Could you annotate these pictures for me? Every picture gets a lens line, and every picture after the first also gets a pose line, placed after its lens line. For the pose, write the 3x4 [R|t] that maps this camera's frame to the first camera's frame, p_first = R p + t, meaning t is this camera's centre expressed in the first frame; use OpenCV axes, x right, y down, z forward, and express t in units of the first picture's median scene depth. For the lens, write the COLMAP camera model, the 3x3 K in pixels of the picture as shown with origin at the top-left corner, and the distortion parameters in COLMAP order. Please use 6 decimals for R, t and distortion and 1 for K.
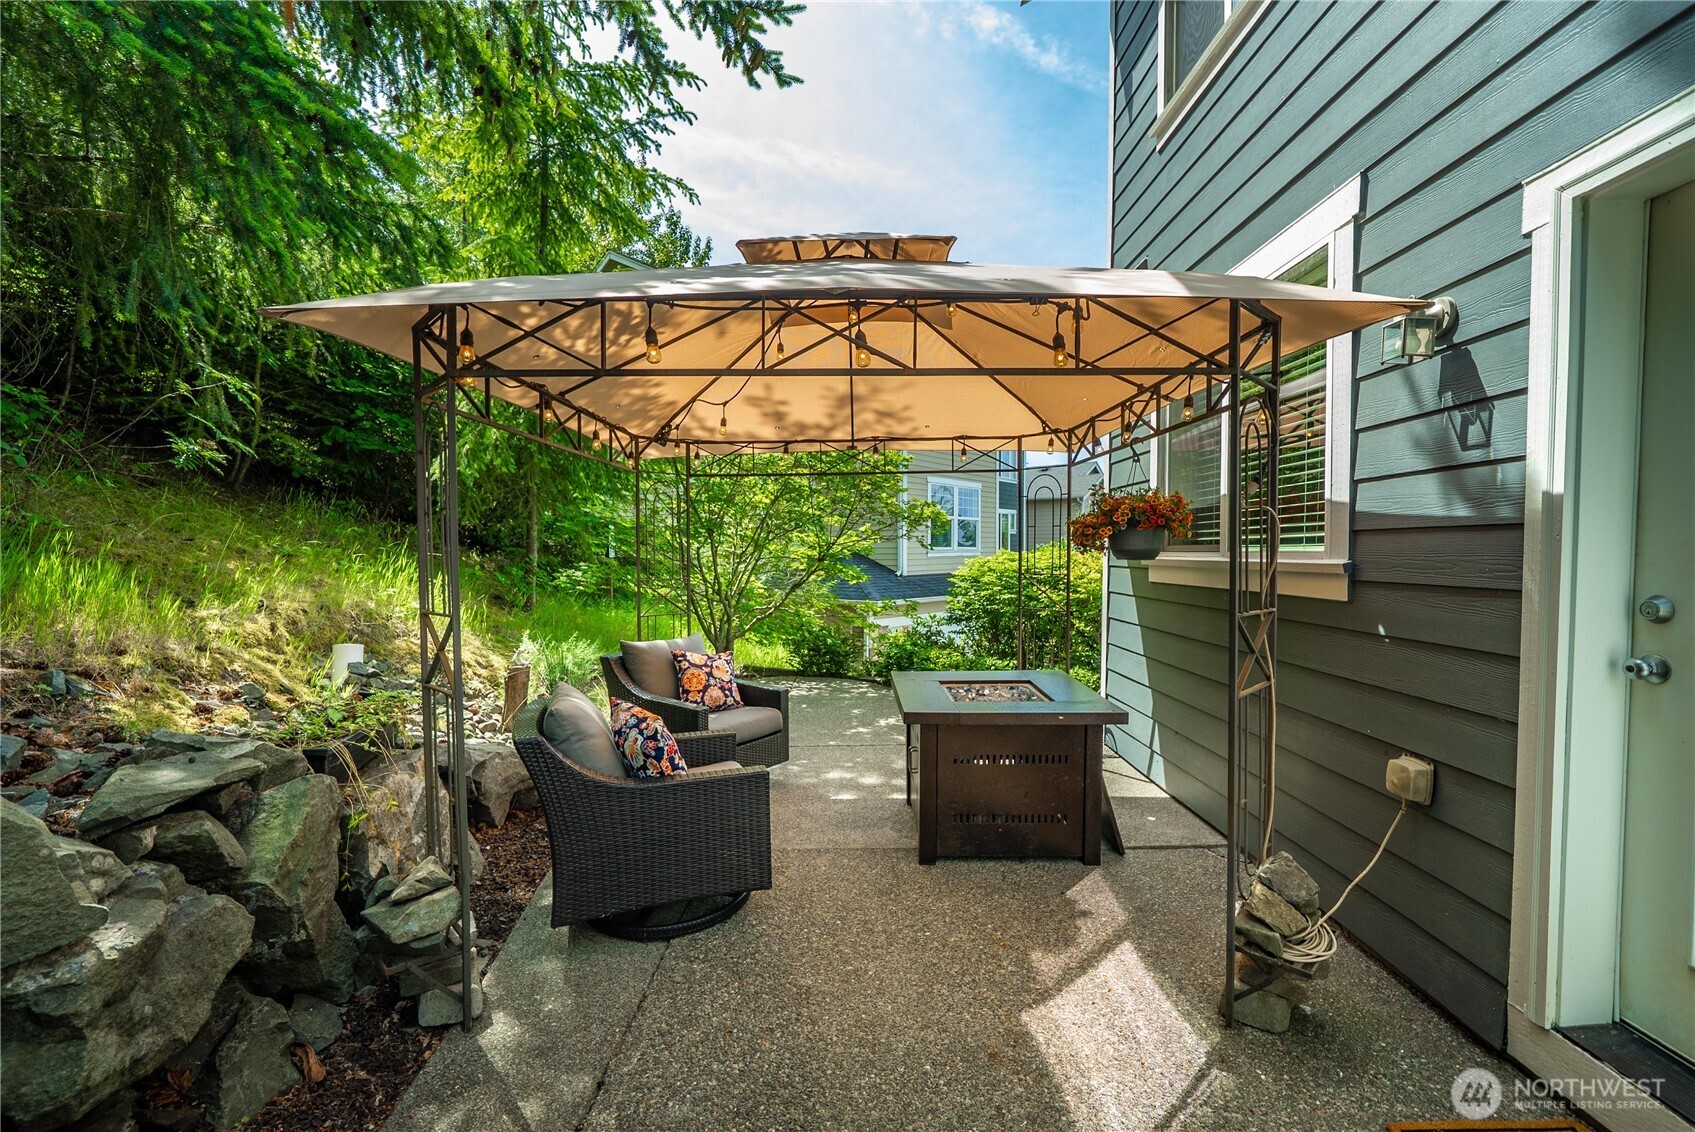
lens RADIAL K [[698.4, 0, 842.2], [0, 698.4, 575.1], [0, 0, 1]] dist [-0.000074, 0.000112]
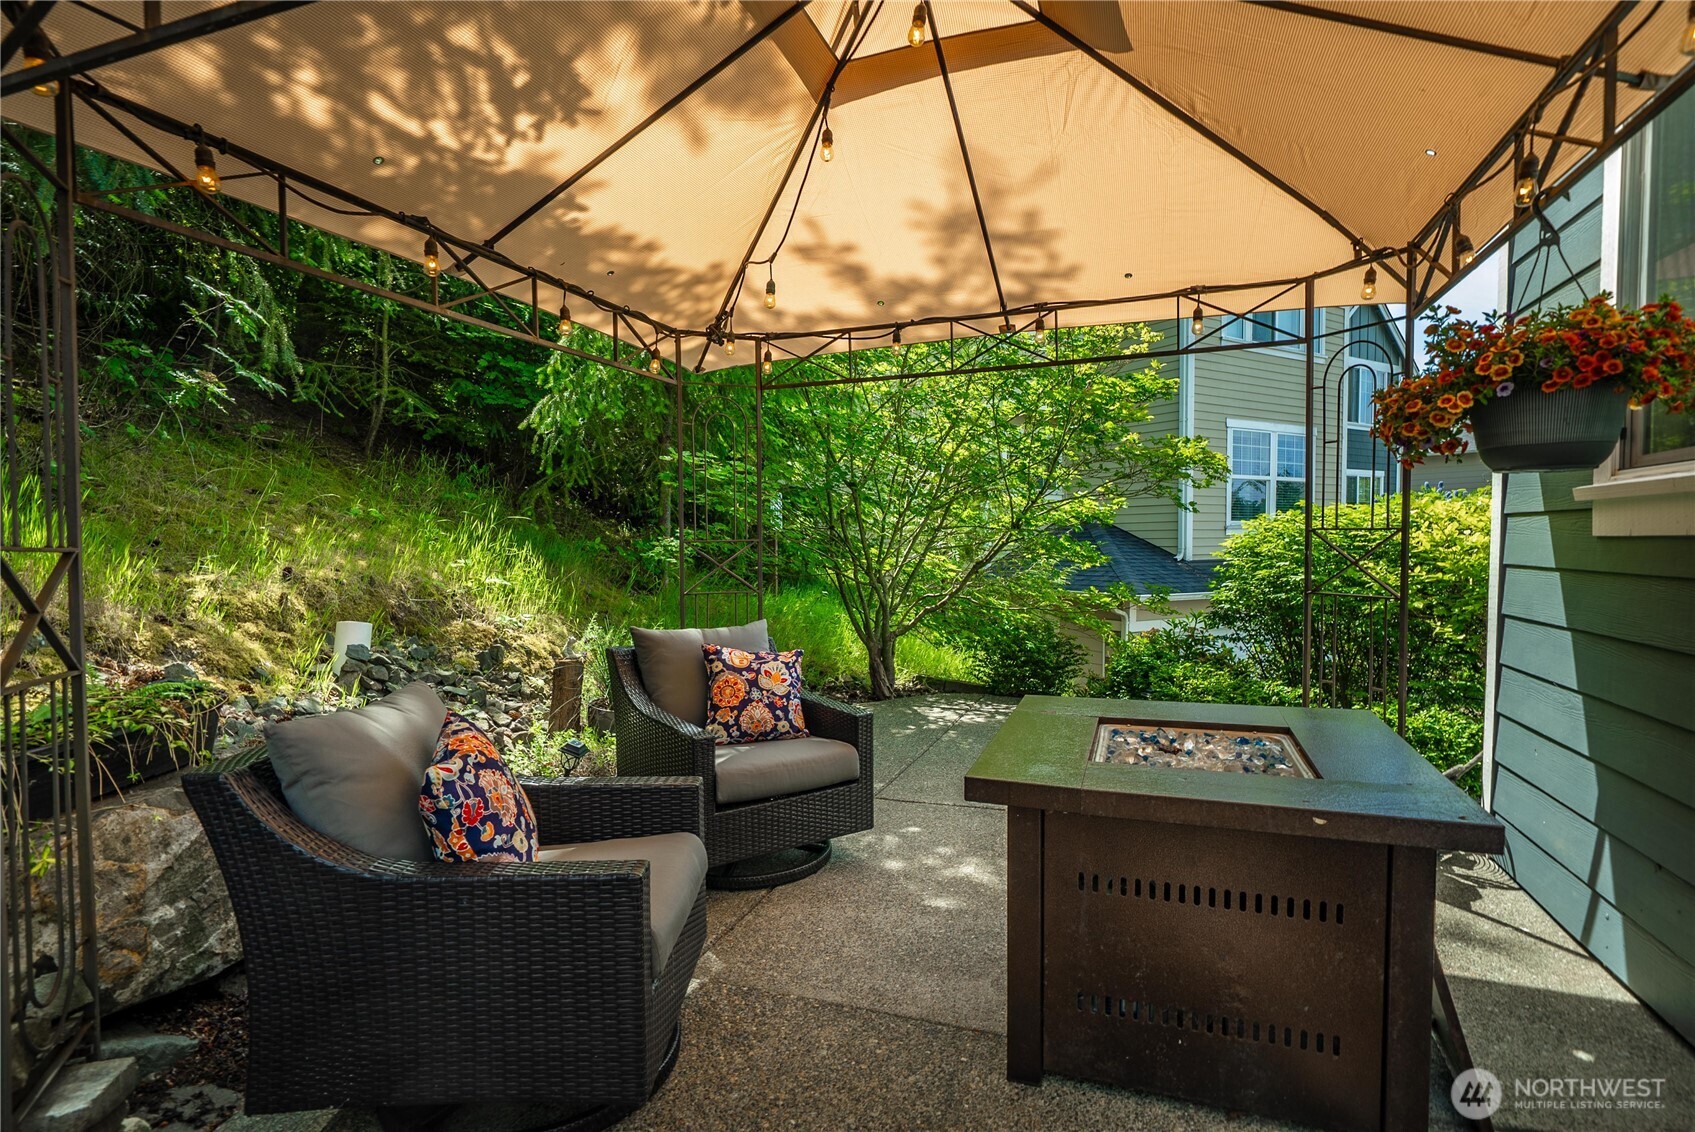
lens RADIAL K [[845.8, 0, 847.2], [0, 845.8, 574.7], [0, 0, 1]] dist [0.001985, 0.000635]
pose [[0.945913, 0.011000, -0.324234, 0.142789], [-0.008268, 0.999918, 0.009804, 0.032502], [0.324315, -0.006593, 0.945926, 0.281766]]
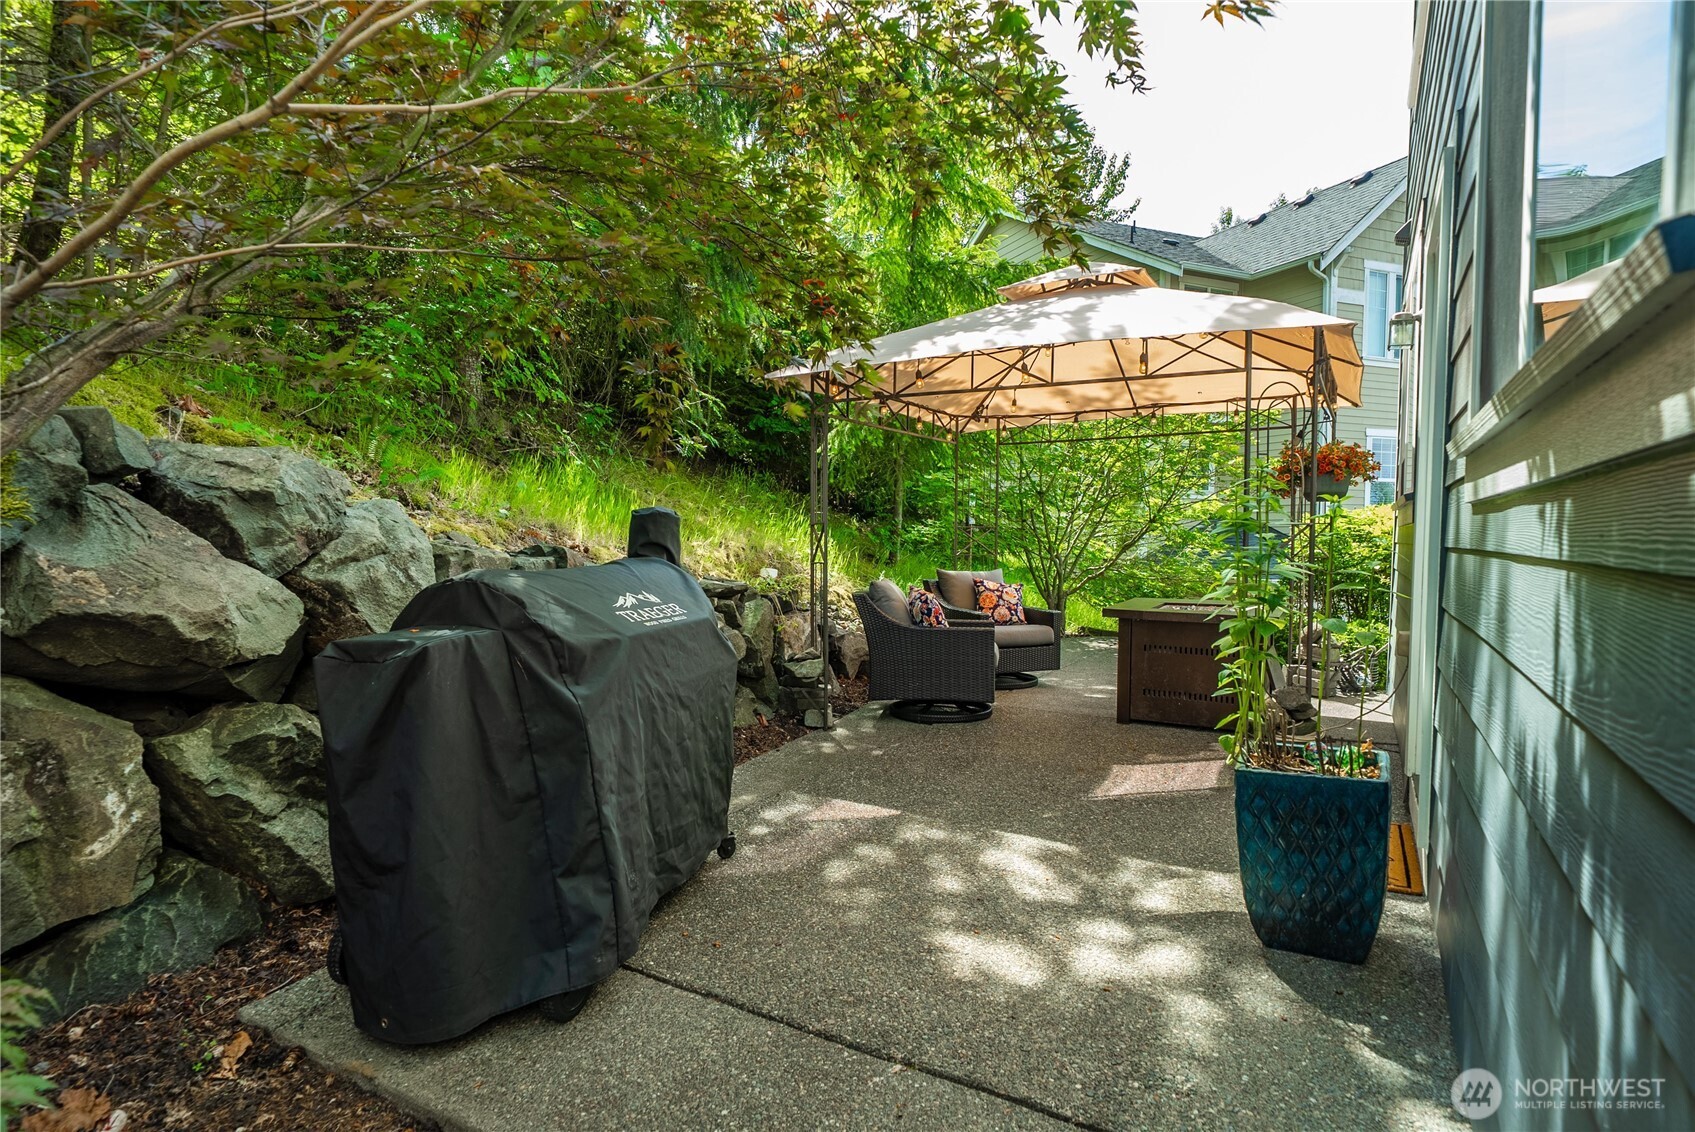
lens RADIAL K [[878.0, 0, 848.7], [0, 878.0, 573.6], [0, 0, 1]] dist [-0.005203, -0.000046]
pose [[0.875638, 0.030784, -0.481985, 0.343772], [-0.025997, 0.999524, 0.016609, 0.077060], [0.482267, -0.002013, 0.876022, -0.558420]]
